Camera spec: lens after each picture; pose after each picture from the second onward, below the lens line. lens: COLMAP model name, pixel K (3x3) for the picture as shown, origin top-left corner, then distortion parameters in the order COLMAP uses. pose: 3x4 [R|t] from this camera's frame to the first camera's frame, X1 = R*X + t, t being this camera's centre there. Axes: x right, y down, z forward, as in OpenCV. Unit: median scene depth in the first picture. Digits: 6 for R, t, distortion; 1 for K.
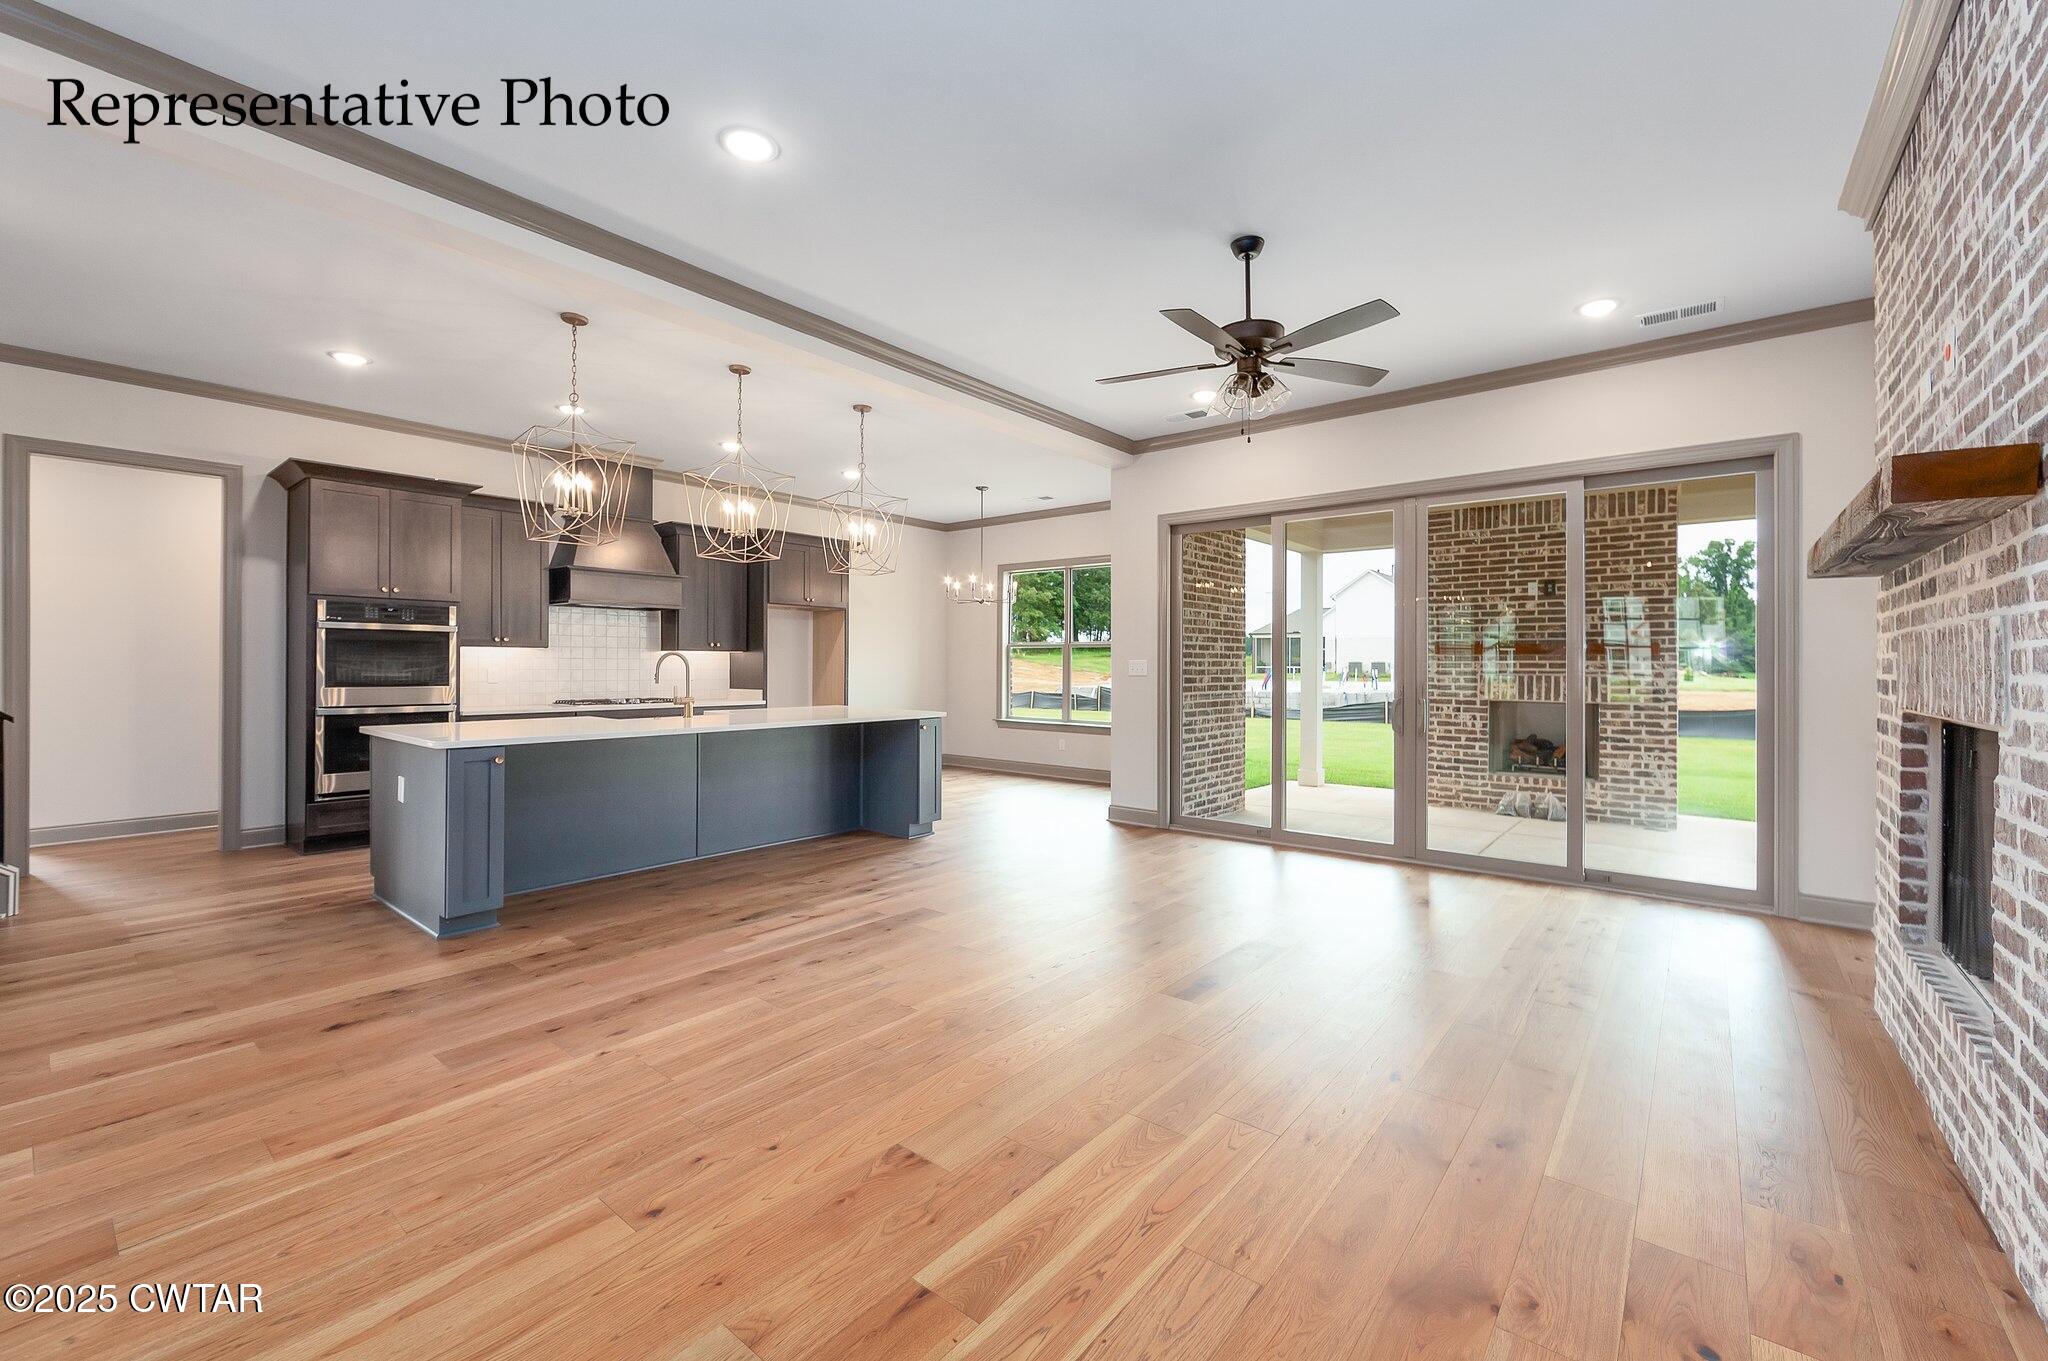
lens RADIAL K [[816.8, 0, 1036.0], [0, 816.8, 669.8], [0, 0, 1]] dist [-0.010317, 0.000623]
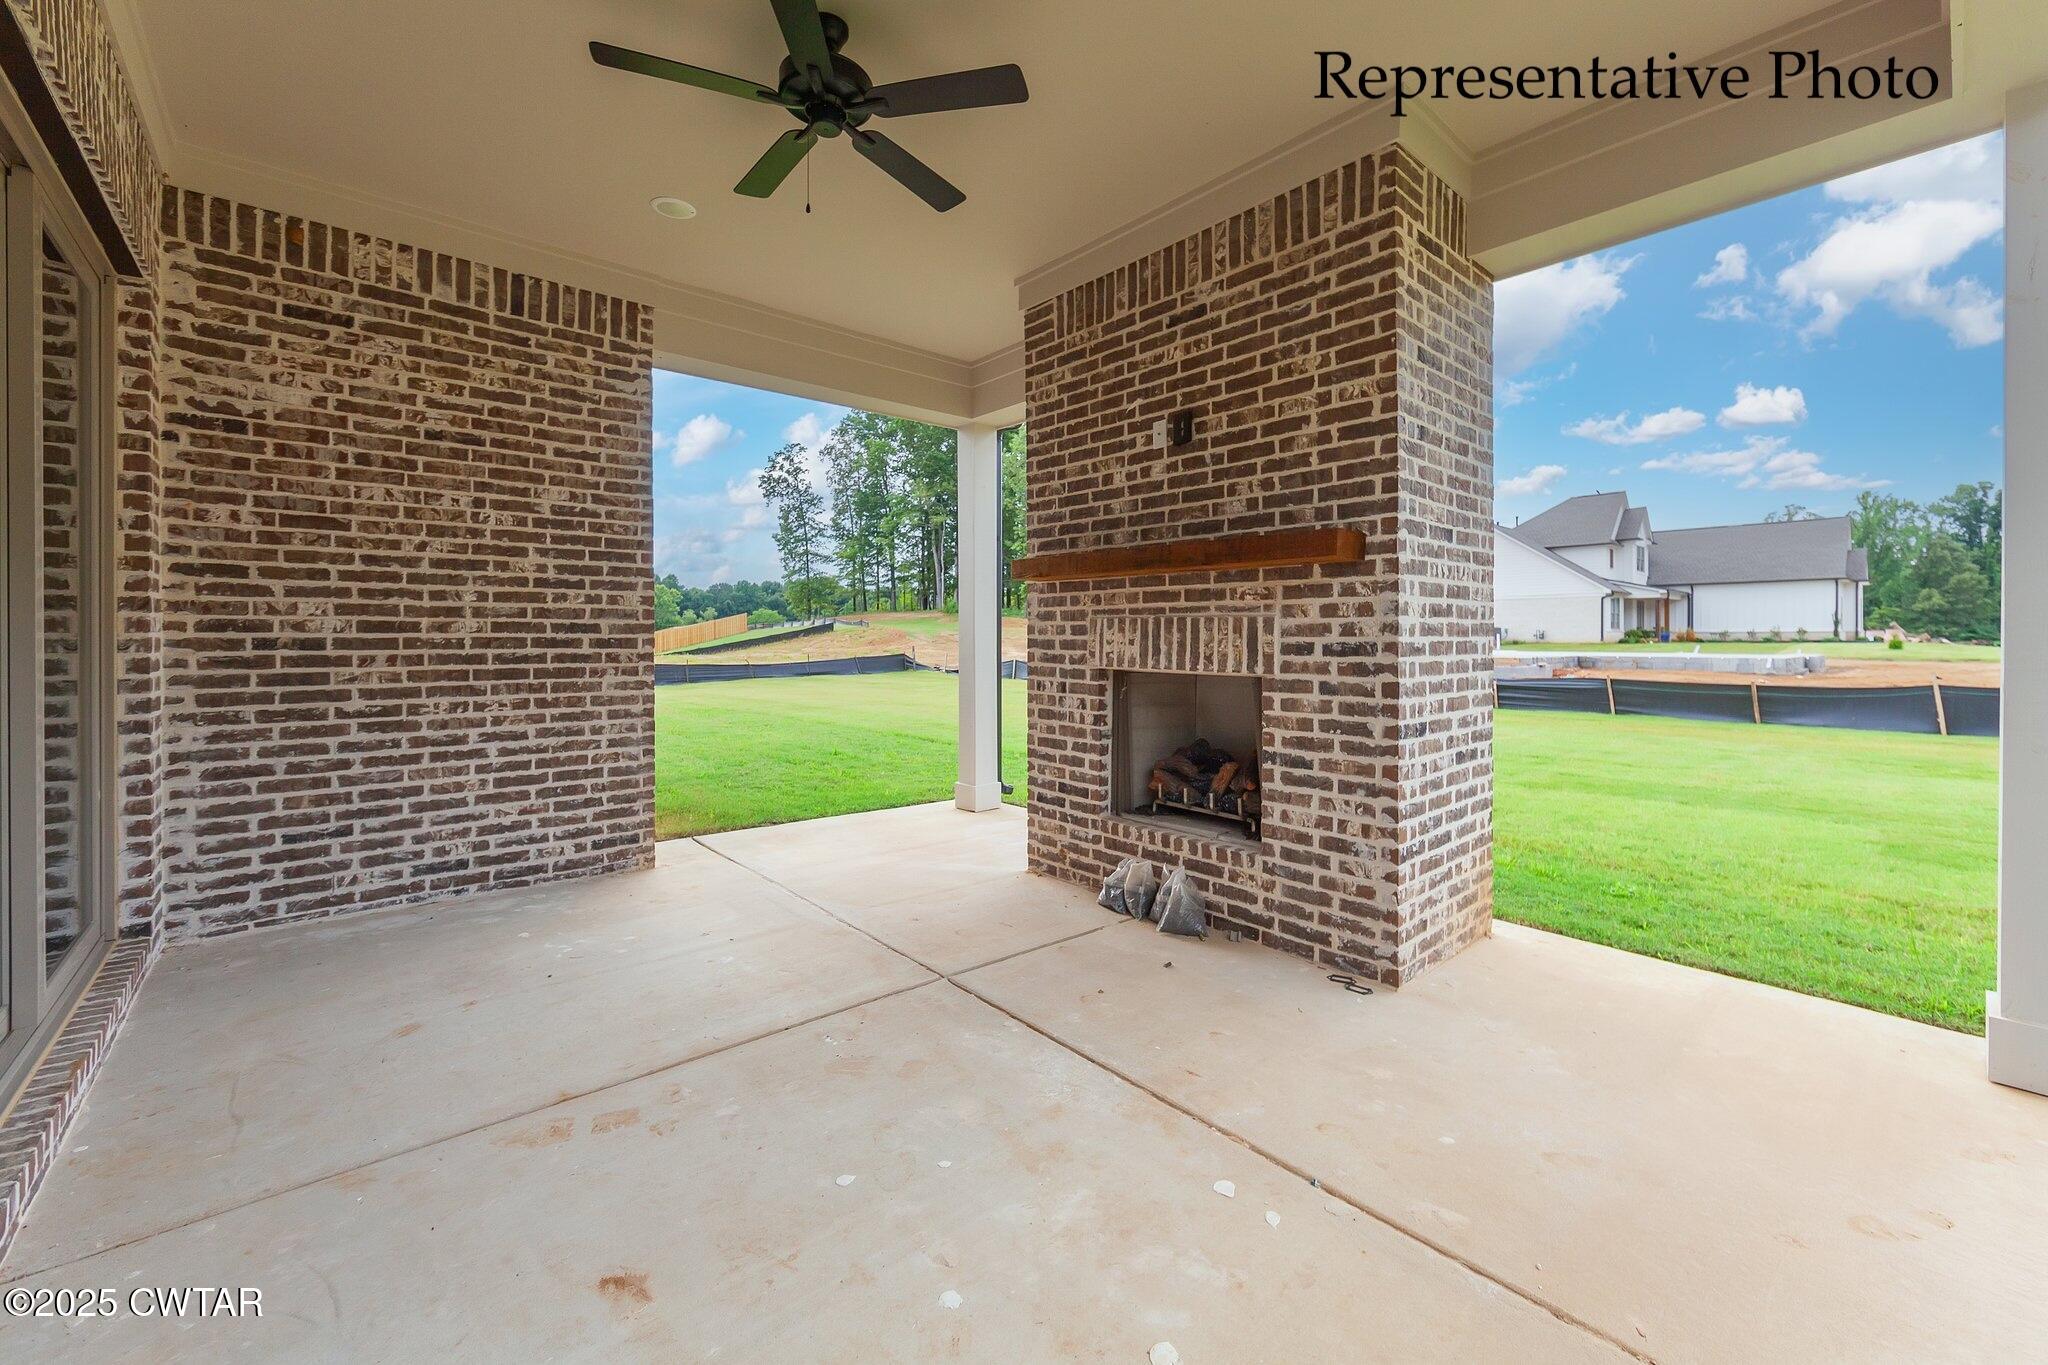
lens RADIAL K [[816.8, 0, 1039.2], [0, 816.8, 644.2], [0, 0, 1]] dist [-0.010317, 0.000623]
pose [[0.986894, -0.000652, -0.161370, 0.650409], [0.001355, 0.999990, 0.004248, 0.021625], [0.161365, -0.004411, 0.986885, 0.545806]]
